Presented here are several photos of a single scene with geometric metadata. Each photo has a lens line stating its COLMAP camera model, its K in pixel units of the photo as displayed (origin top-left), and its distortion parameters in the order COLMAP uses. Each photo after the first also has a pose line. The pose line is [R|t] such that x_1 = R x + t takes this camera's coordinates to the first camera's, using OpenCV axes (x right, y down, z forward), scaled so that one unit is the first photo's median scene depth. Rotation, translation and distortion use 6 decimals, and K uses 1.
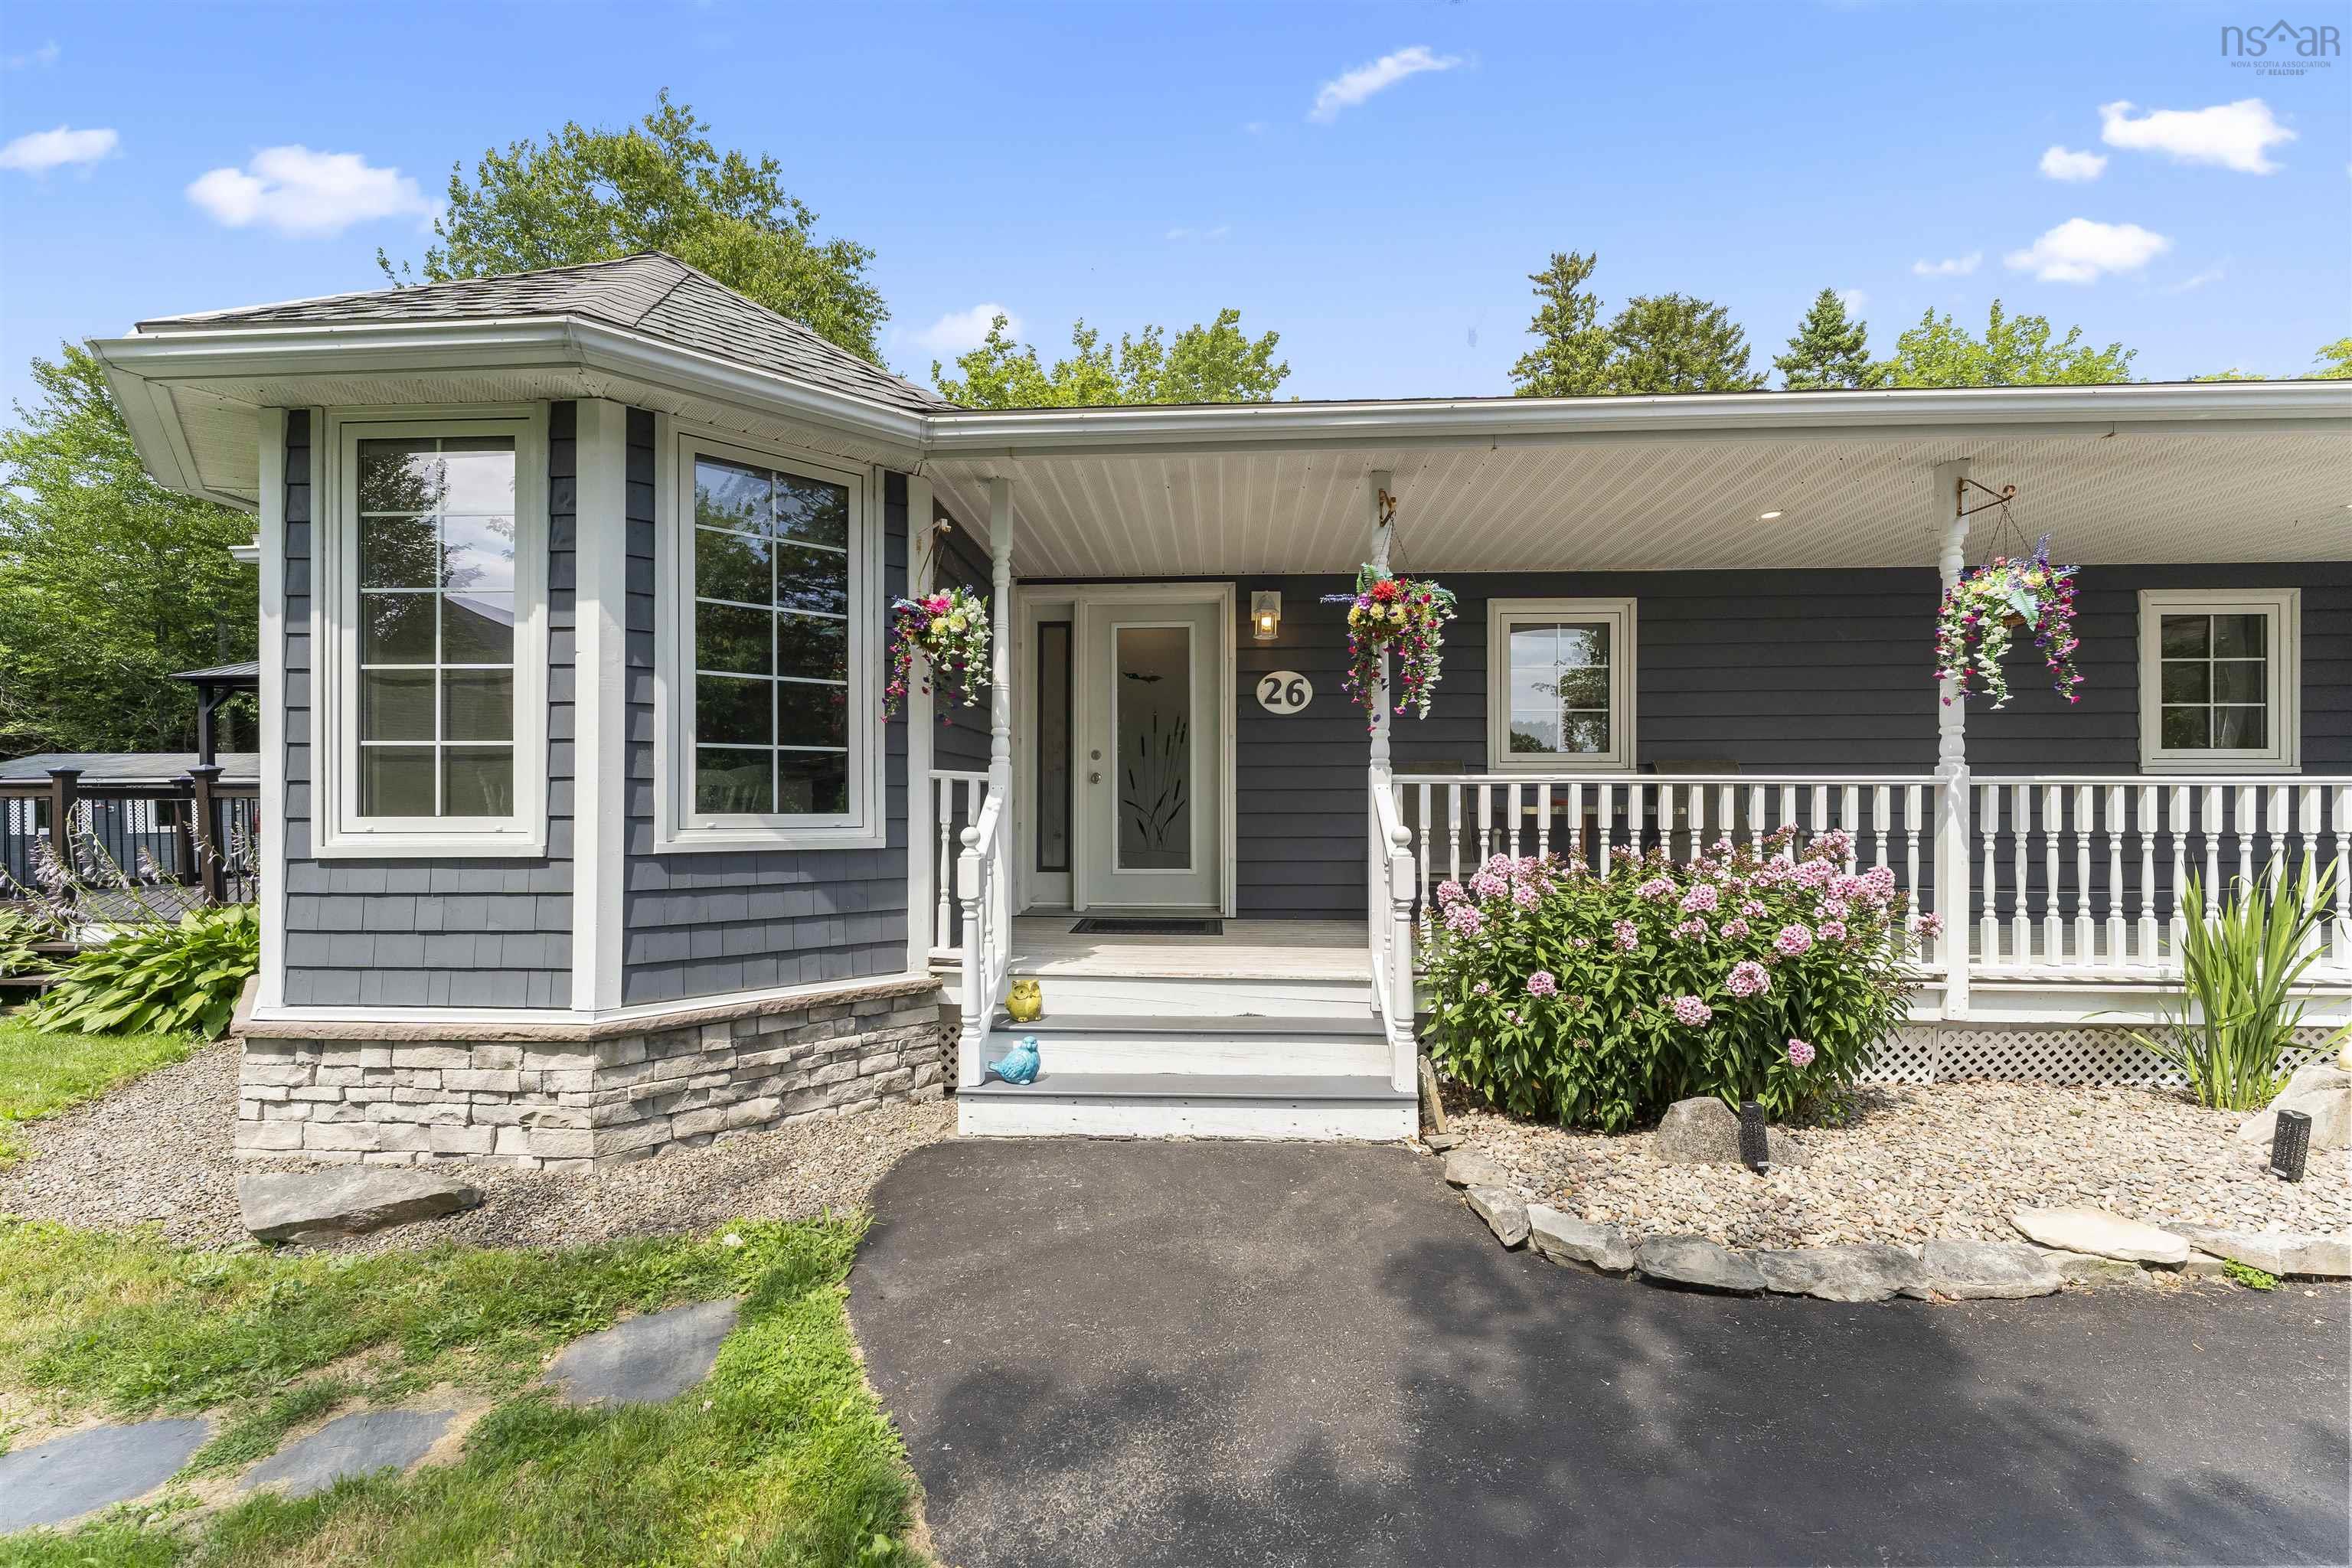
lens RADIAL K [[963.2, 0, 1180.8], [0, 963.2, 811.6], [0, 0, 1]] dist [-0.001935, -0.000228]
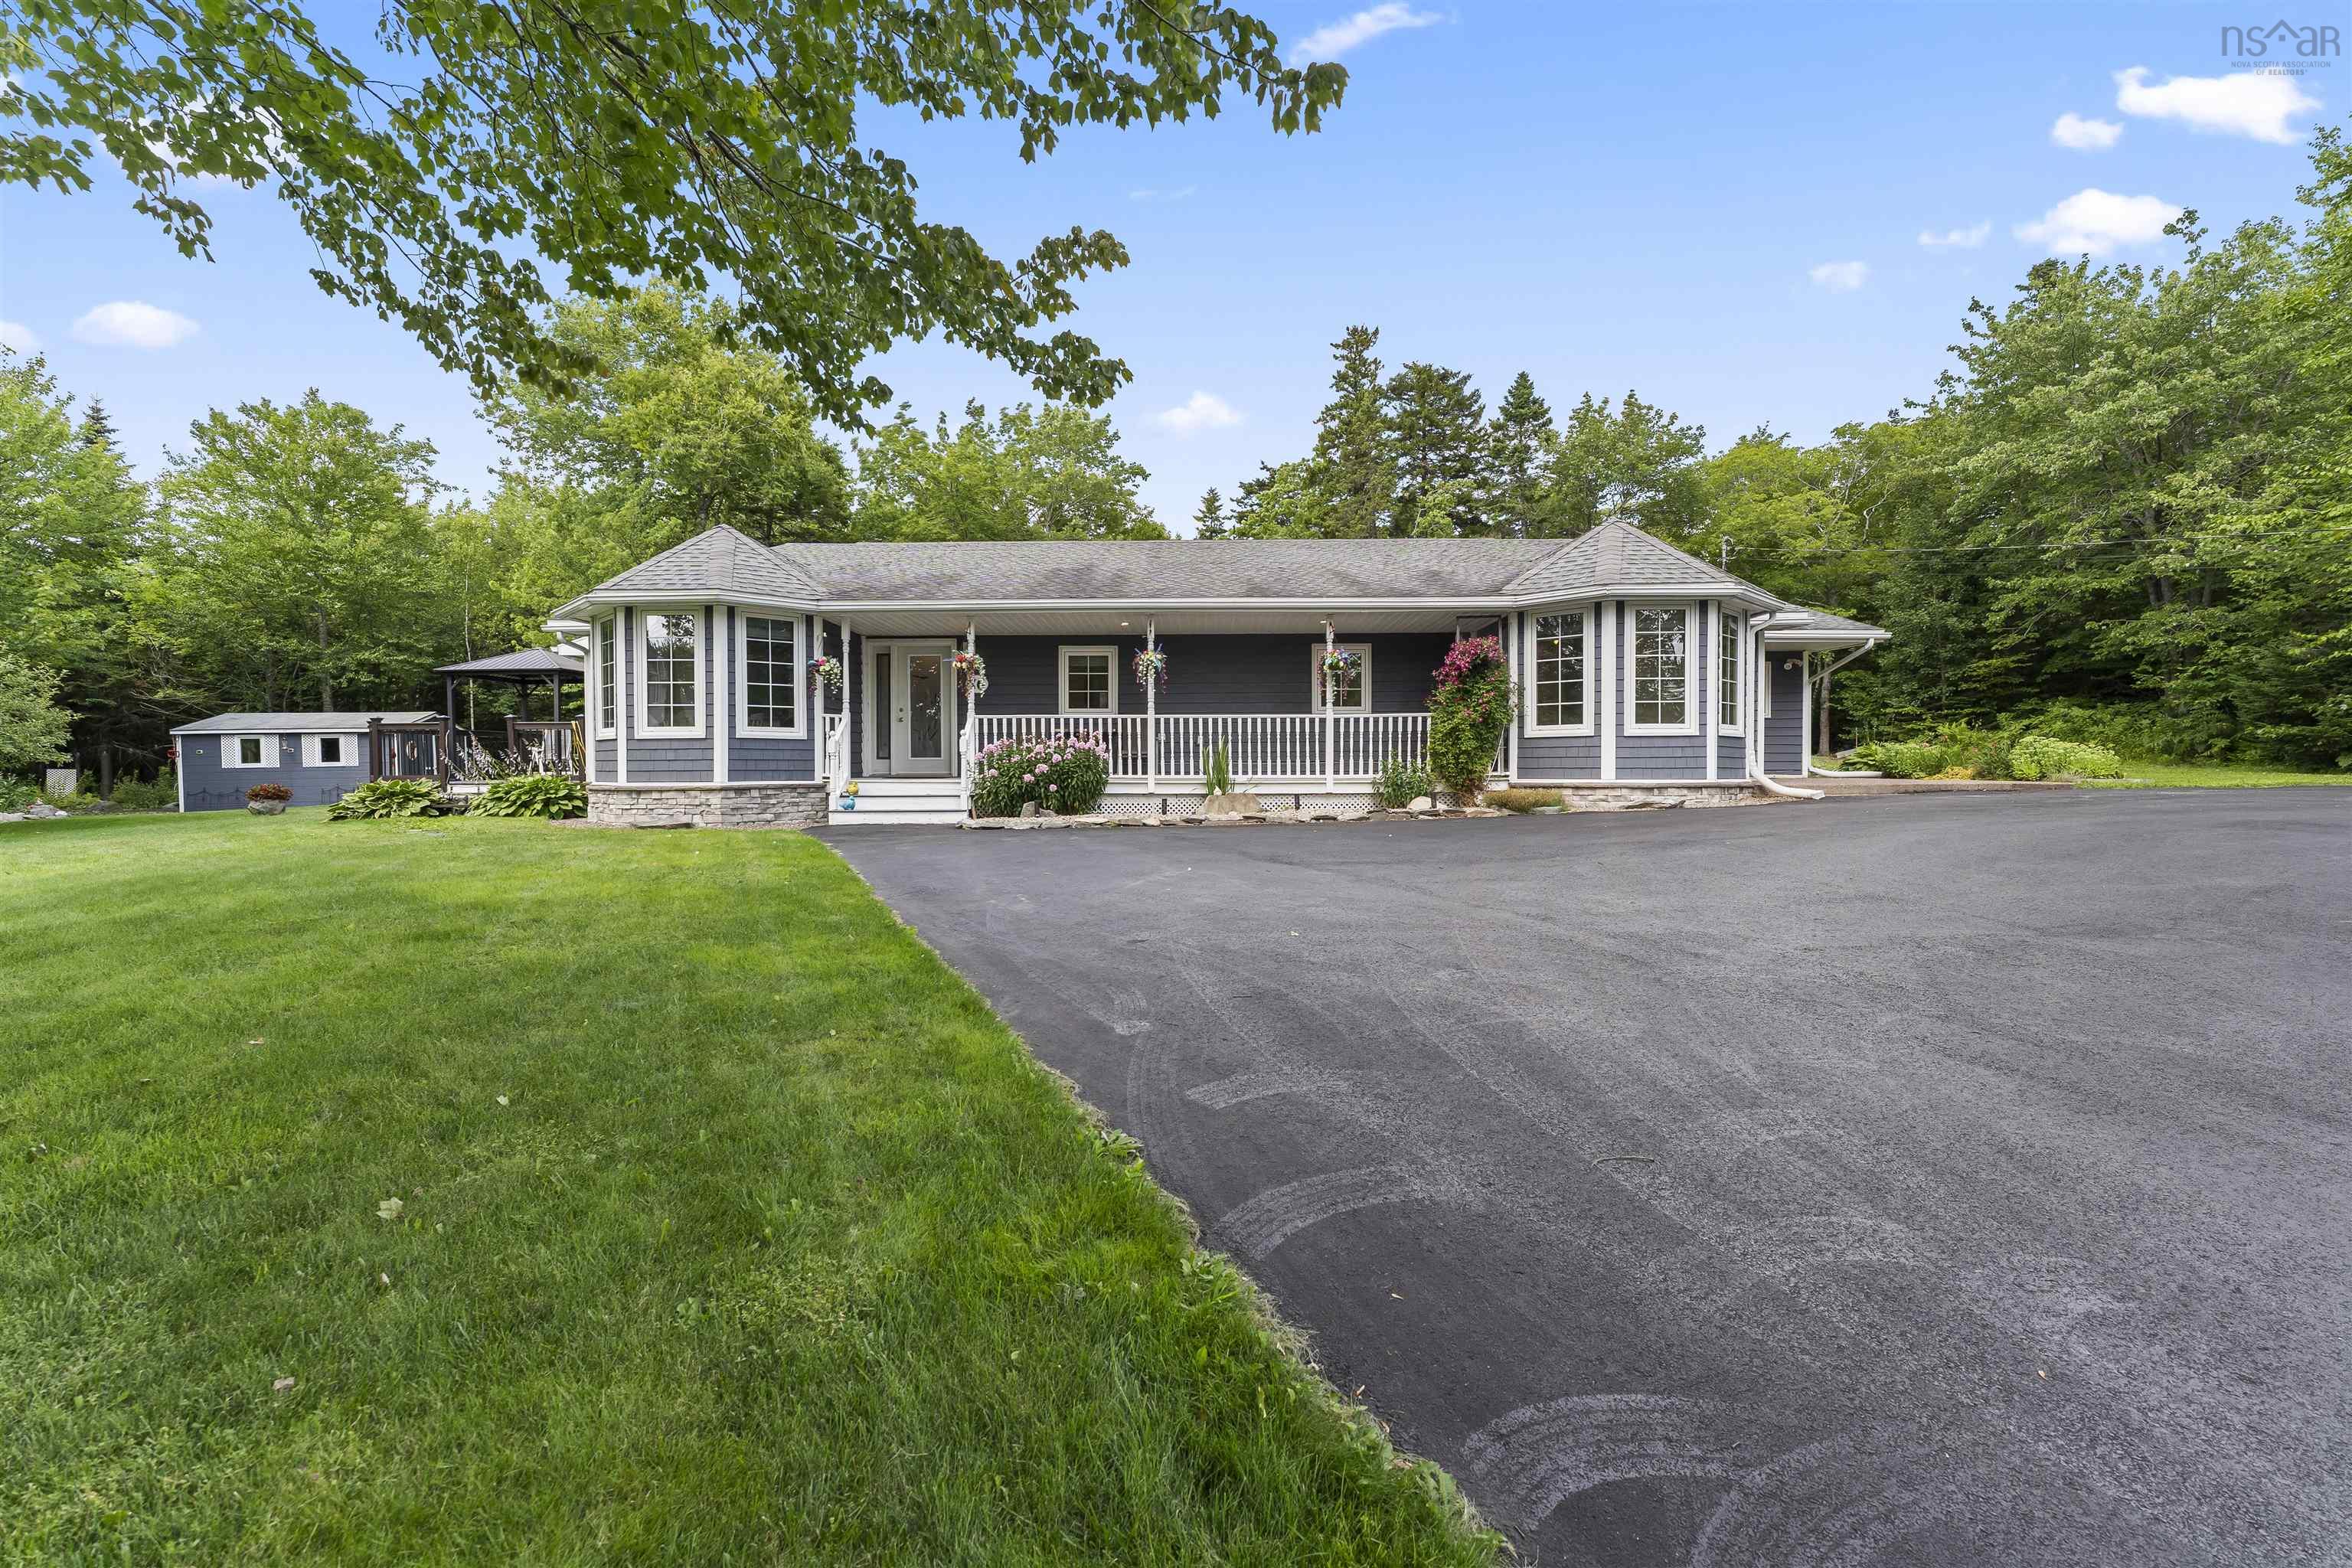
lens RADIAL K [[951.4, 0, 1176.0], [0, 951.4, 784.0], [0, 0, 1]] dist [0.000085, -0.000040]
pose [[0.999292, -0.004341, 0.037380, 0.767896], [0.003841, 0.999902, 0.013427, 0.147197], [-0.037434, -0.013273, 0.999211, -2.113468]]
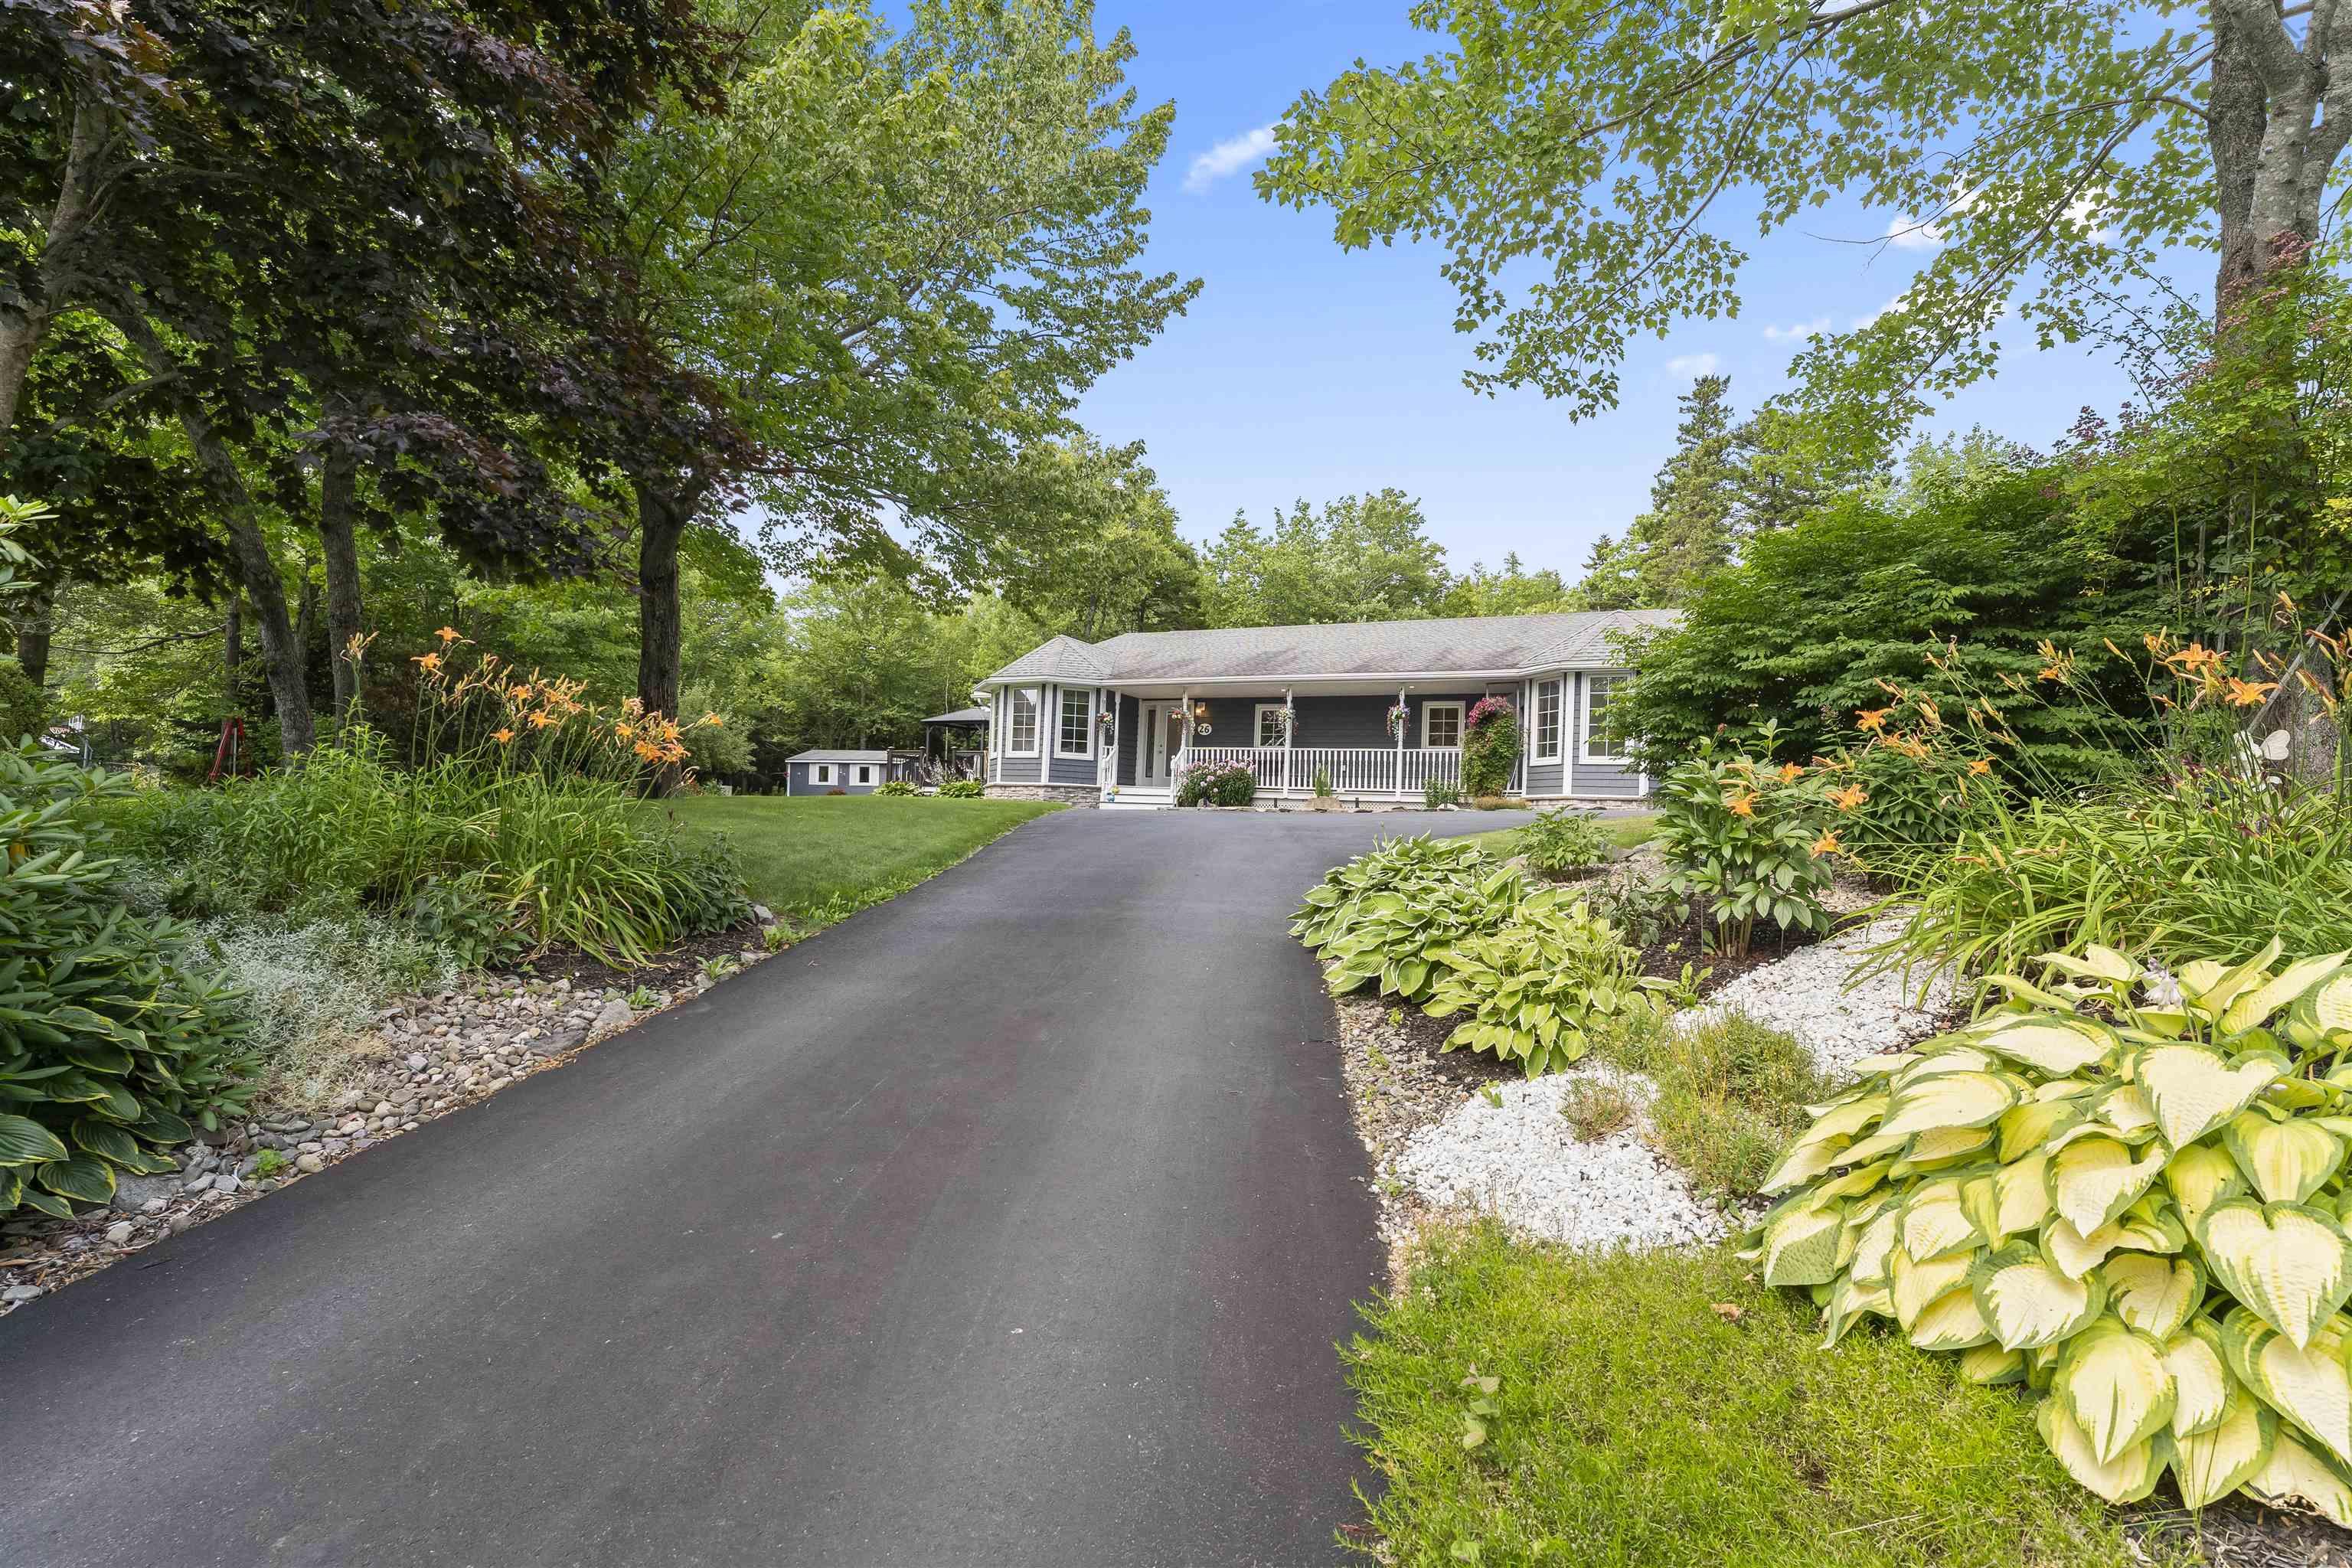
lens RADIAL K [[1097.9, 0, 1176.0], [0, 1097.9, 784.0], [0, 0, 1]] dist [0.000894, 0.000002]
pose [[0.920487, 0.022069, -0.390149, 2.467899], [-0.042889, 0.998078, -0.044732, 0.419432], [0.388412, 0.057908, 0.919664, -4.358211]]
